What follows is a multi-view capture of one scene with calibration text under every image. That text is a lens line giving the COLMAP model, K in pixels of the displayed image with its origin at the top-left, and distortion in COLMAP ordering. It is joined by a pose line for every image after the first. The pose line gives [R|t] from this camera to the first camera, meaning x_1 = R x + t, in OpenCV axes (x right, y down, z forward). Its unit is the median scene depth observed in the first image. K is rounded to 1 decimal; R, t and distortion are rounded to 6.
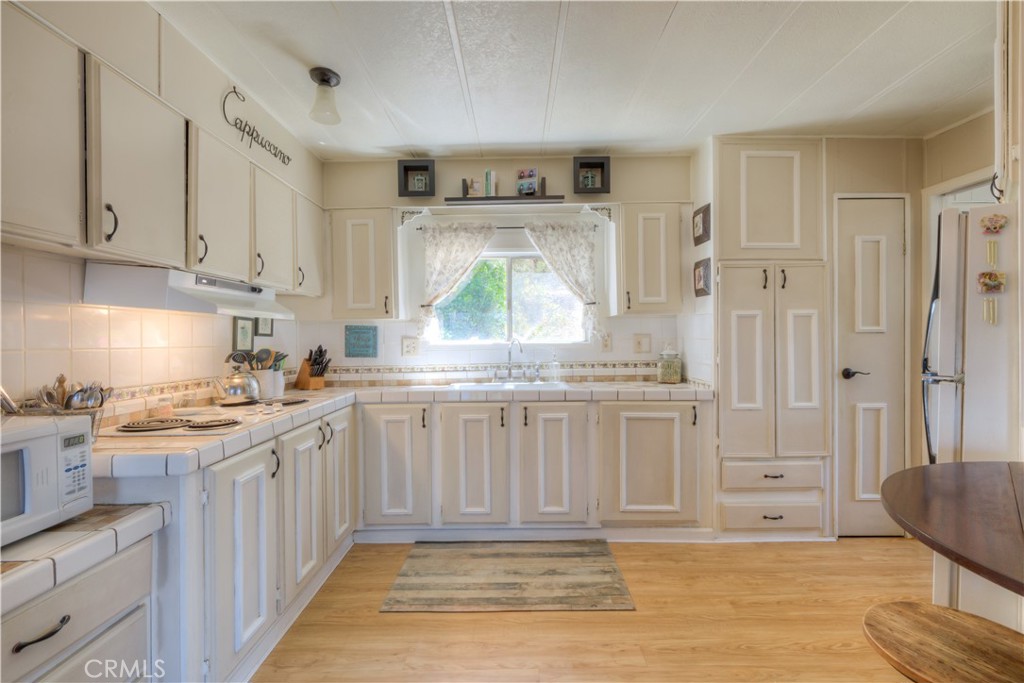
lens RADIAL K [[467.8, 0, 516.9], [0, 467.8, 337.6], [0, 0, 1]] dist [-0.001850, 0.001782]
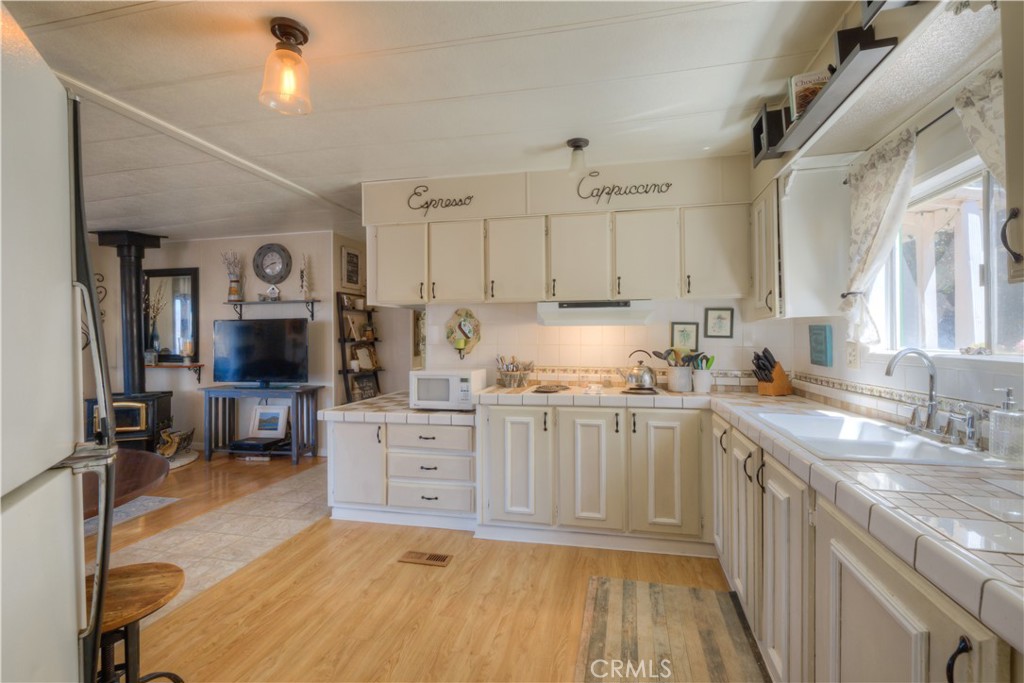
lens RADIAL K [[467.8, 0, 511.9], [0, 467.8, 337.0], [0, 0, 1]] dist [-0.001850, 0.001782]
pose [[-0.221135, 0.012367, -0.975165, 0.664224], [0.004220, 0.999922, 0.011724, -0.020827], [0.975234, -0.001523, -0.221170, 0.804423]]
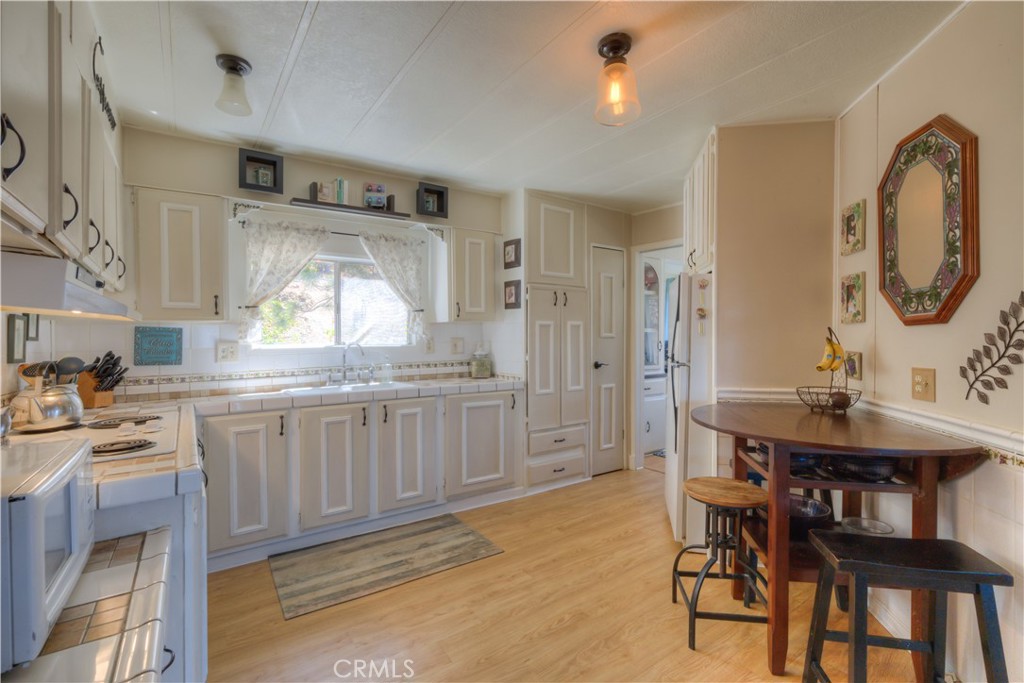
lens RADIAL K [[467.8, 0, 519.5], [0, 467.8, 337.5], [0, 0, 1]] dist [-0.001850, 0.001782]
pose [[0.816141, 0.001932, 0.577850, -0.349571], [-0.000685, 0.999997, -0.002376, -0.006749], [-0.577852, 0.001543, 0.816140, -0.068150]]
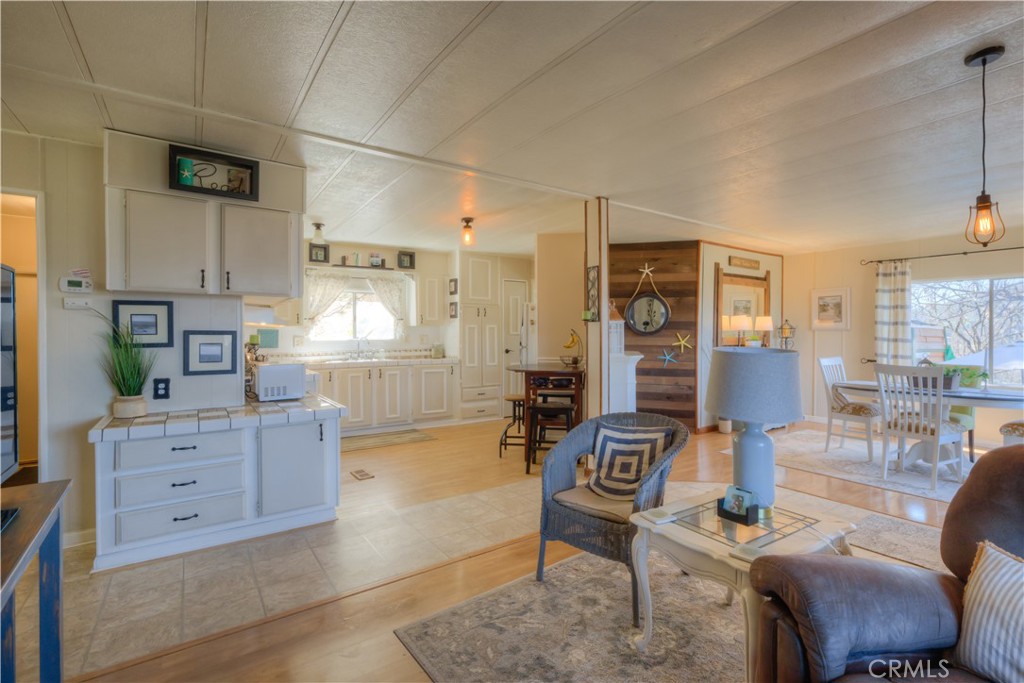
lens RADIAL K [[467.8, 0, 517.3], [0, 467.8, 335.7], [0, 0, 1]] dist [-0.001850, 0.001782]
pose [[0.822577, 0.002424, 0.568648, -0.665655], [0.000366, 0.999988, -0.004791, 0.007094], [-0.568653, 0.004149, 0.822567, -1.081594]]
